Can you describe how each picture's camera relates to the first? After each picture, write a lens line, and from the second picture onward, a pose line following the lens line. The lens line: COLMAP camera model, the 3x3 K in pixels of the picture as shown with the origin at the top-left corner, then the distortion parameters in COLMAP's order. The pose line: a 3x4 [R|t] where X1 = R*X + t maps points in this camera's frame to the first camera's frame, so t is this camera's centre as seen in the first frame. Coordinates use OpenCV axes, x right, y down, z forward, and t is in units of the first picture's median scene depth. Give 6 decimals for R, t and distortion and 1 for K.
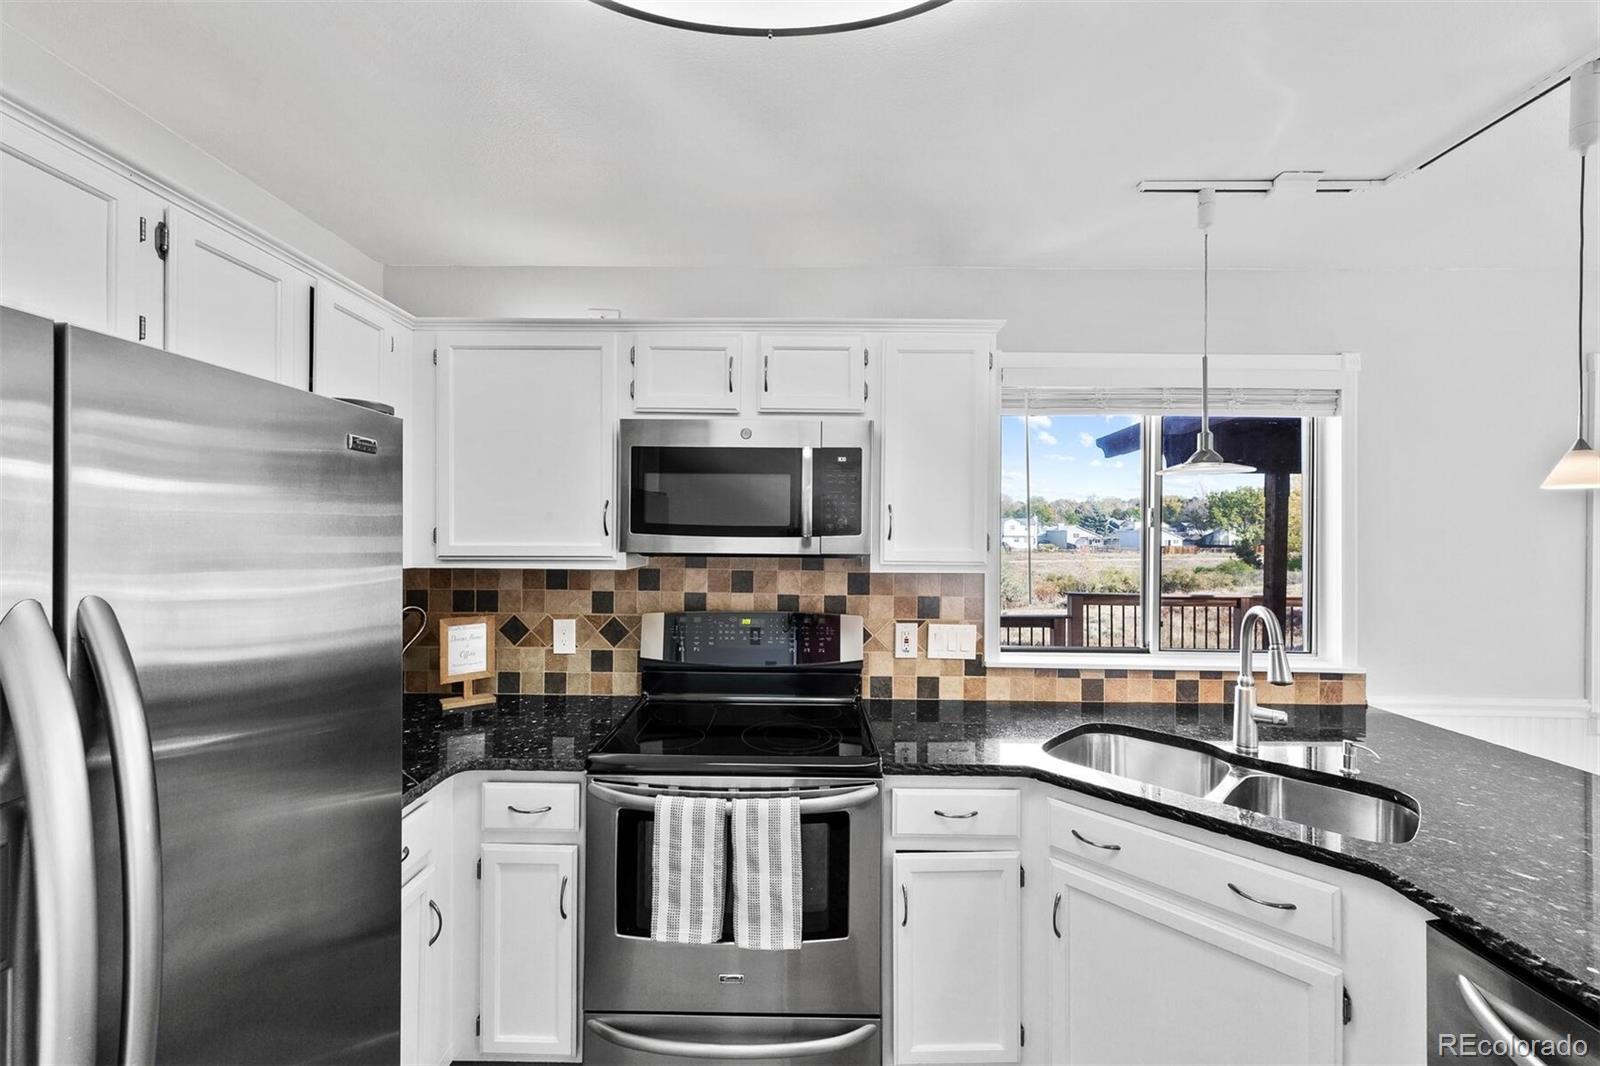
lens RADIAL K [[636.0, 0, 801.4], [0, 636.0, 537.4], [0, 0, 1]] dist [0.003453, 0.000119]
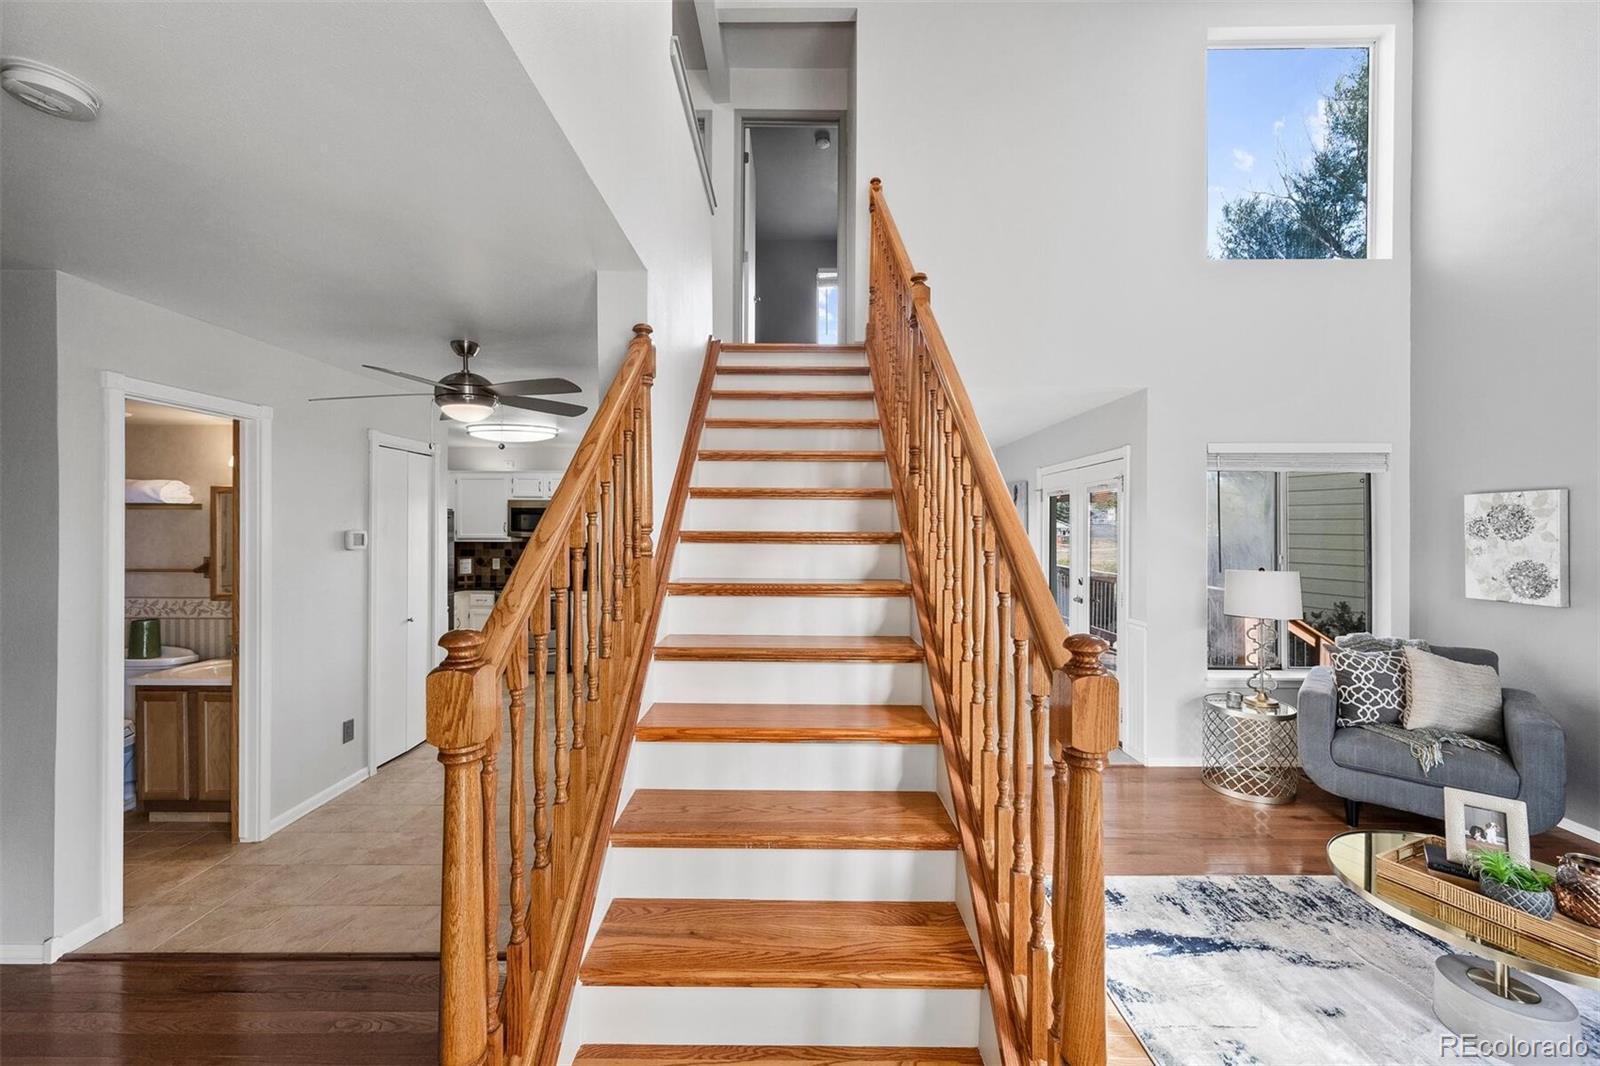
lens RADIAL K [[636.0, 0, 792.1], [0, 636.0, 535.7], [0, 0, 1]] dist [0.003453, 0.000119]
pose [[0.999993, -0.002025, -0.003121, 0.147938], [0.002046, 0.999974, 0.006896, -0.000442], [0.003107, -0.006903, 0.999971, -0.287833]]
